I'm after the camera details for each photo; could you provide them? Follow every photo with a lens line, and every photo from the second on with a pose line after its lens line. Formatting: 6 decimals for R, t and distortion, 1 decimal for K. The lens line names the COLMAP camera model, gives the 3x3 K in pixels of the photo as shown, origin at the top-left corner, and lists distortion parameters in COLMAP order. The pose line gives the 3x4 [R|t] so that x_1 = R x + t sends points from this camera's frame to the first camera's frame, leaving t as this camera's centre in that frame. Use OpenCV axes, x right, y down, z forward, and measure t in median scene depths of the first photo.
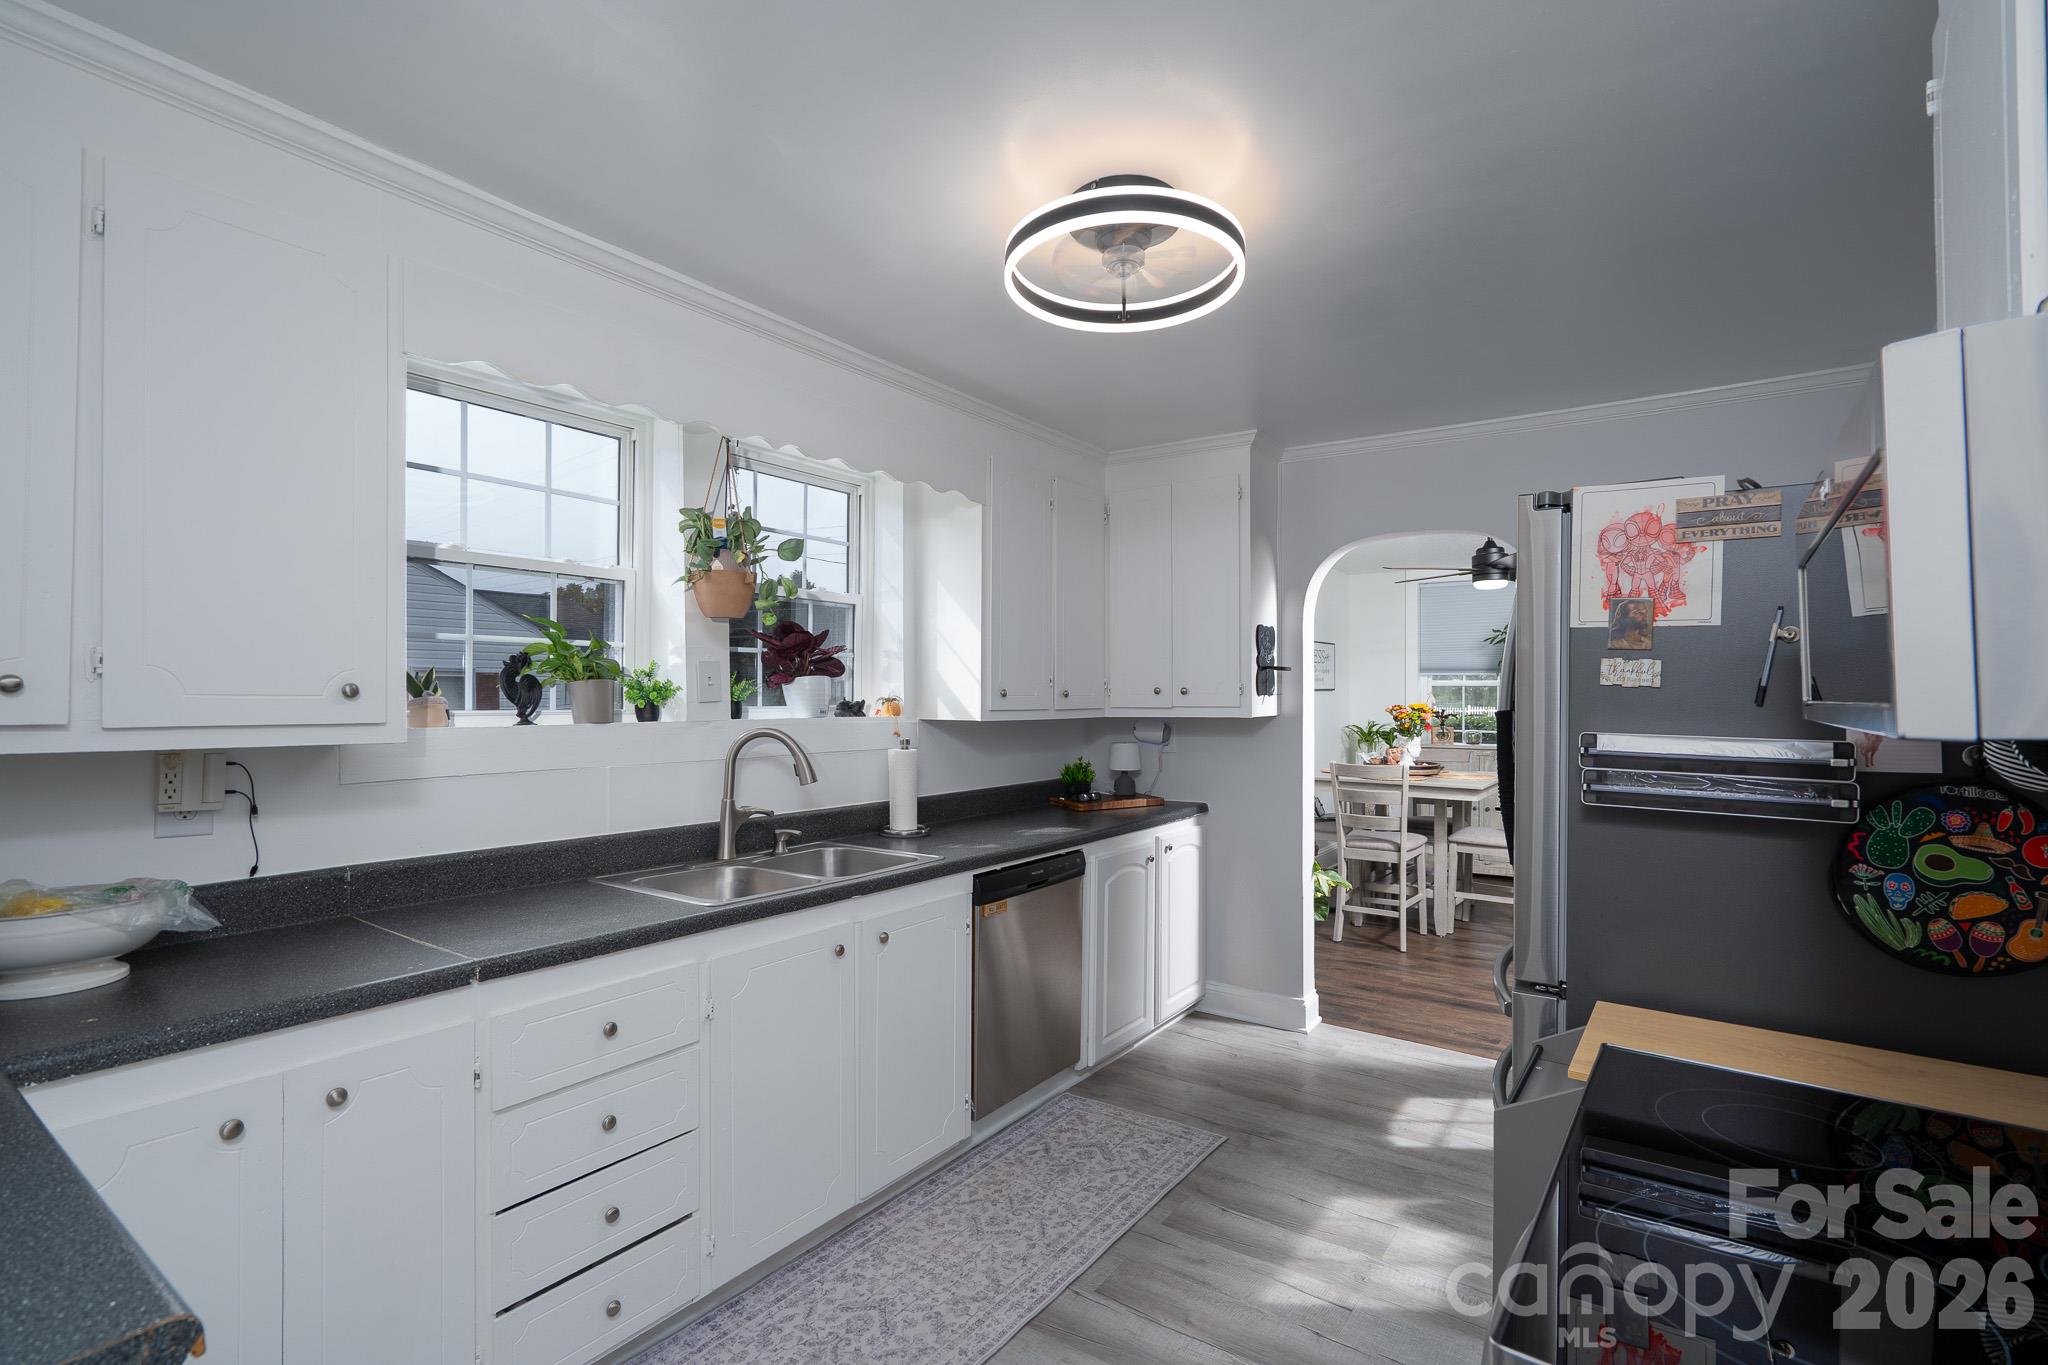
lens RADIAL K [[931.5, 0, 1022.3], [0, 931.5, 698.4], [0, 0, 1]] dist [-0.004196, 0.001676]
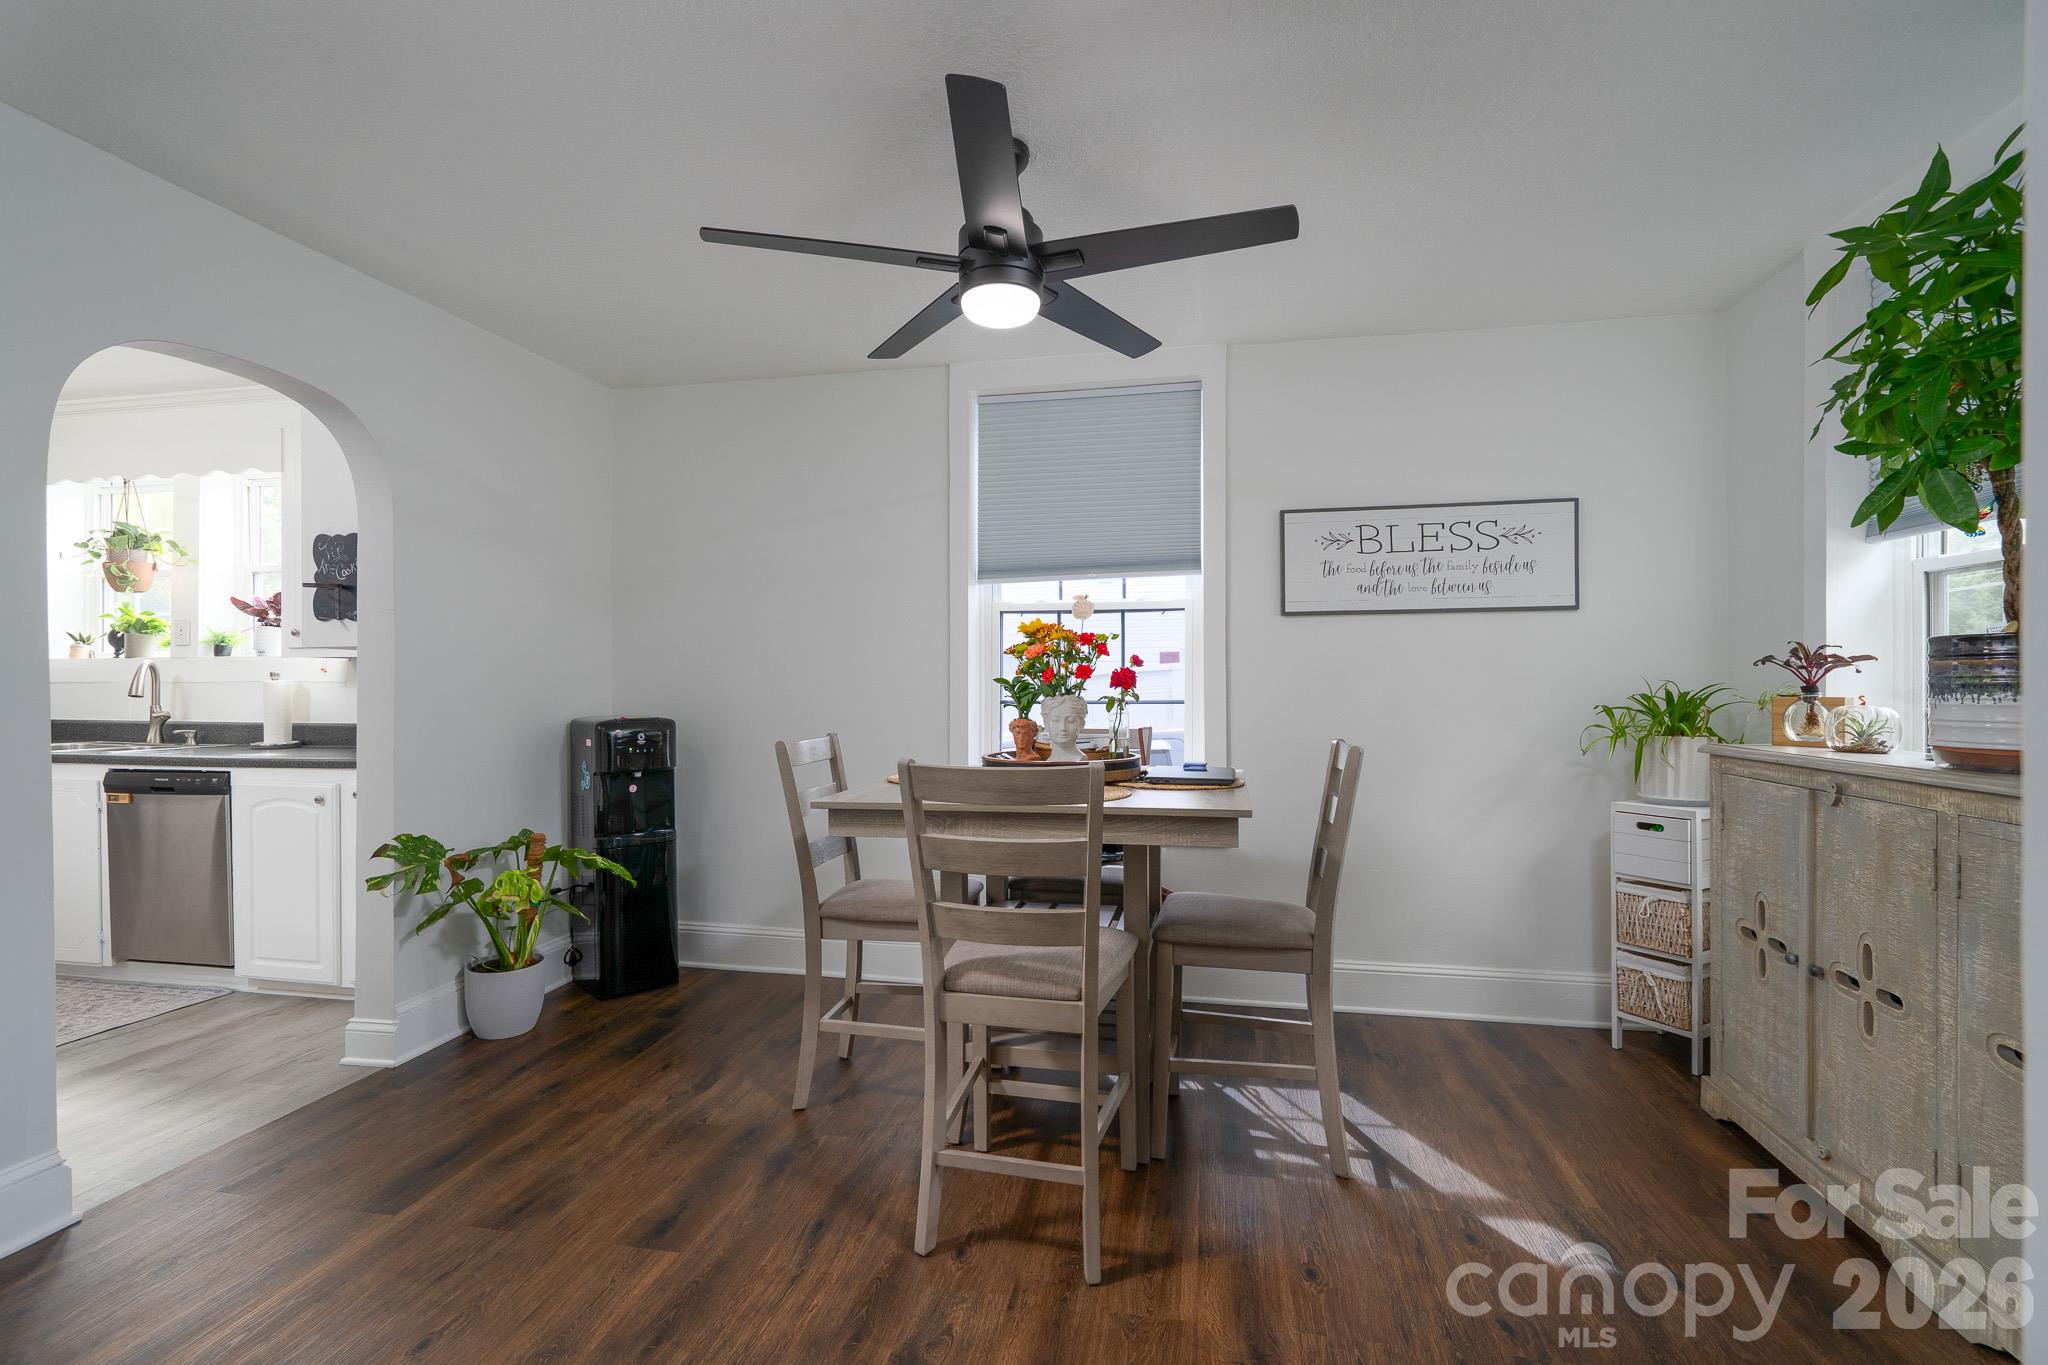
lens RADIAL K [[931.5, 0, 1013.6], [0, 931.5, 686.7], [0, 0, 1]] dist [-0.004196, 0.001676]
pose [[0.408183, 0.004226, -0.912891, 1.959227], [0.001332, 0.999985, 0.005225, 0.078576], [0.912899, -0.003349, 0.408171, 1.909204]]
